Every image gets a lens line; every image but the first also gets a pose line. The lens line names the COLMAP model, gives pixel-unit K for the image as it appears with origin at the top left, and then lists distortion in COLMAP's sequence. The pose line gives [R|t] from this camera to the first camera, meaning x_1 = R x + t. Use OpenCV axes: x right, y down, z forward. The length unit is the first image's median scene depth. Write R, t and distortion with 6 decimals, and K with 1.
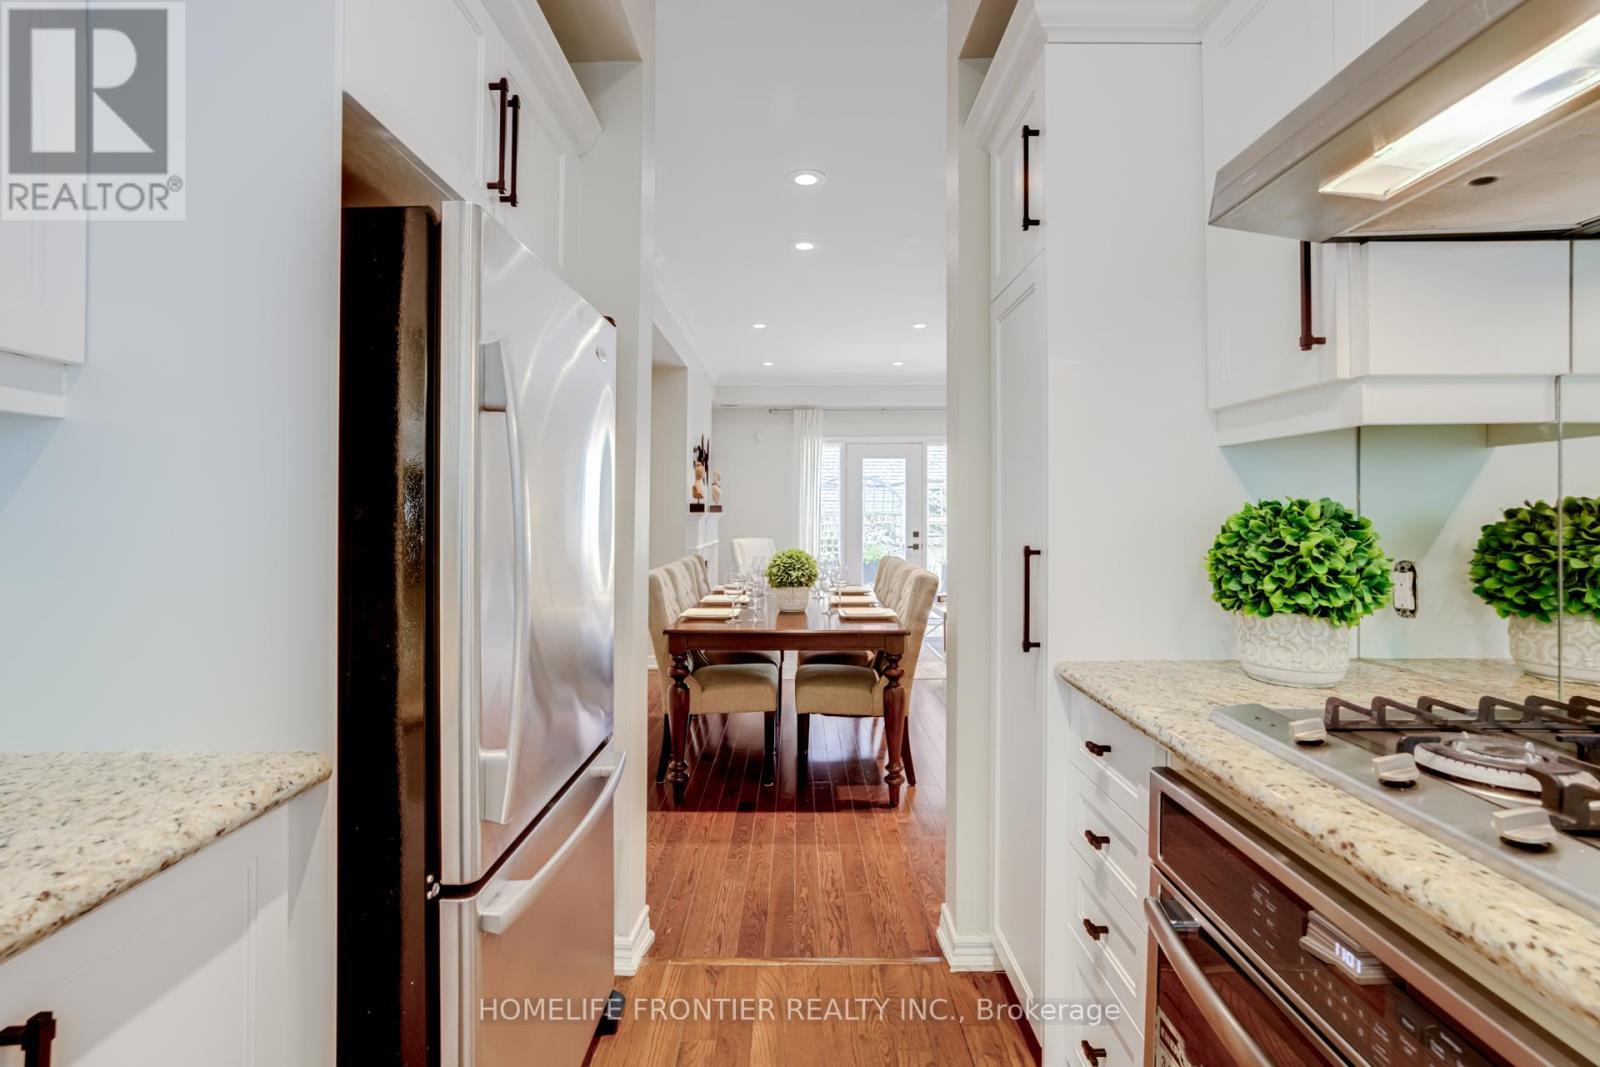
lens RADIAL K [[755.7, 0, 805.7], [0, 755.7, 511.6], [0, 0, 1]] dist [-0.056538, 0.000383]
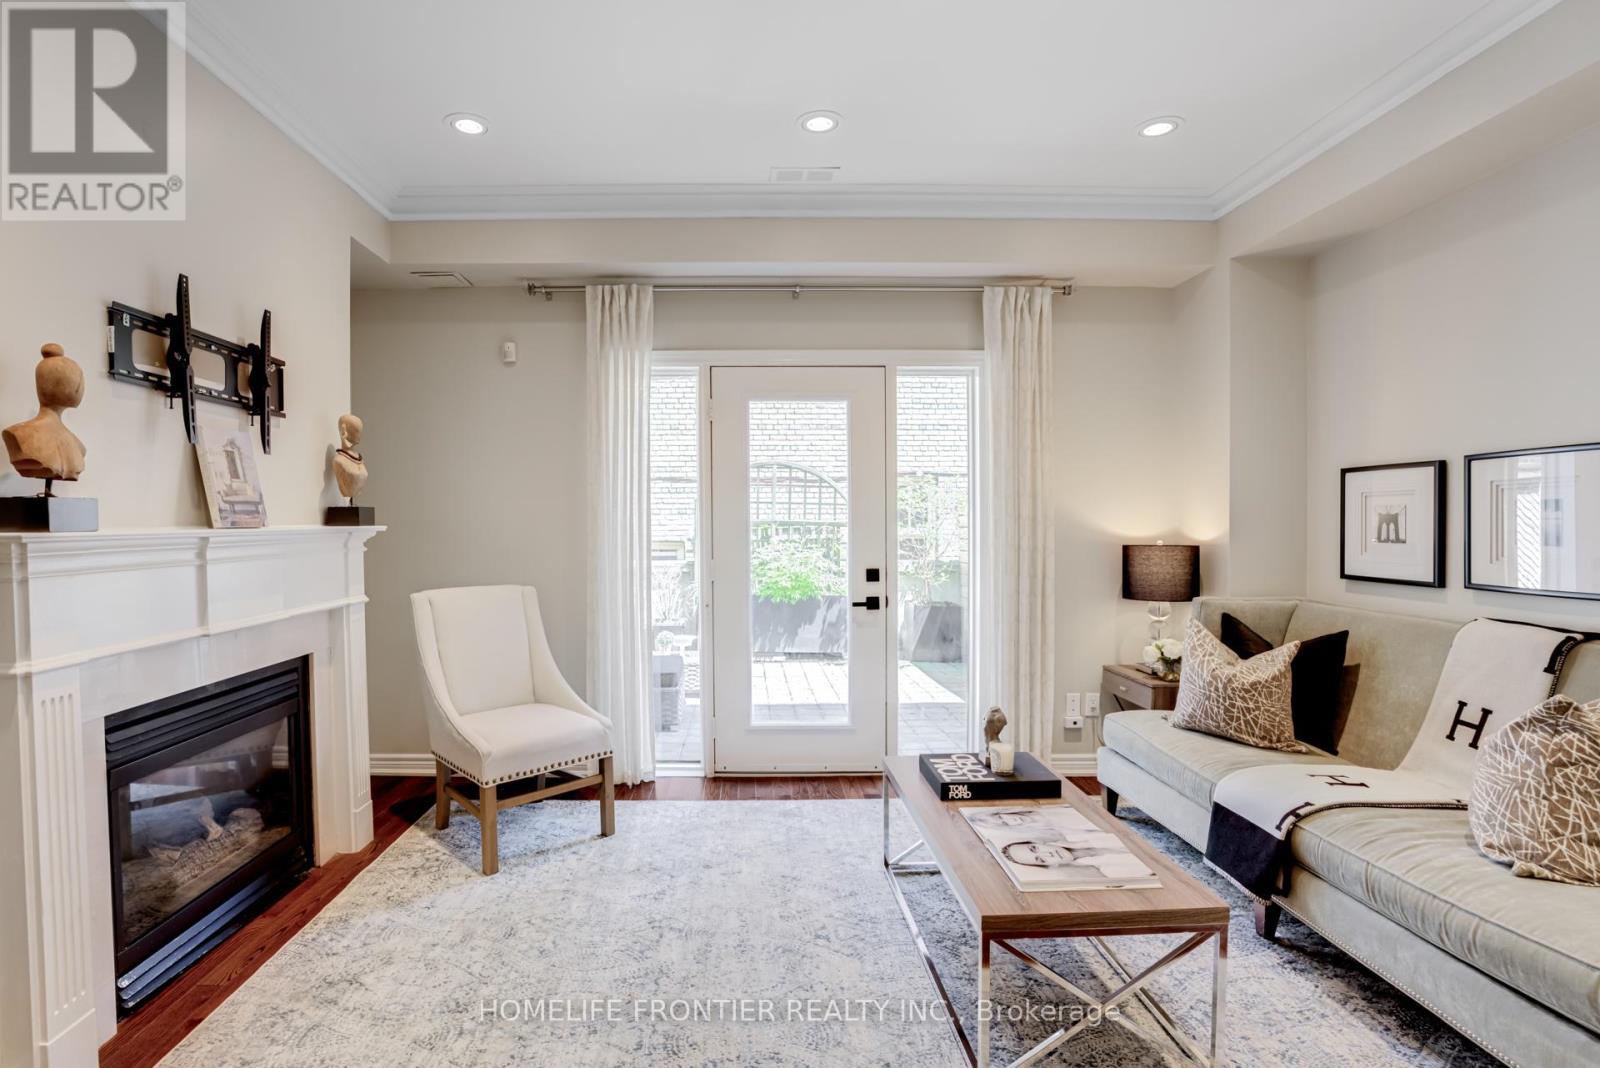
lens RADIAL K [[754.4, 0, 773.1], [0, 754.4, 539.1], [0, 0, 1]] dist [-0.024879, 0.000207]
pose [[0.999779, 0.001379, 0.020968, 0.081920], [-0.001876, 0.999718, 0.023693, -0.002319], [-0.020930, -0.023727, 0.999499, 0.566607]]
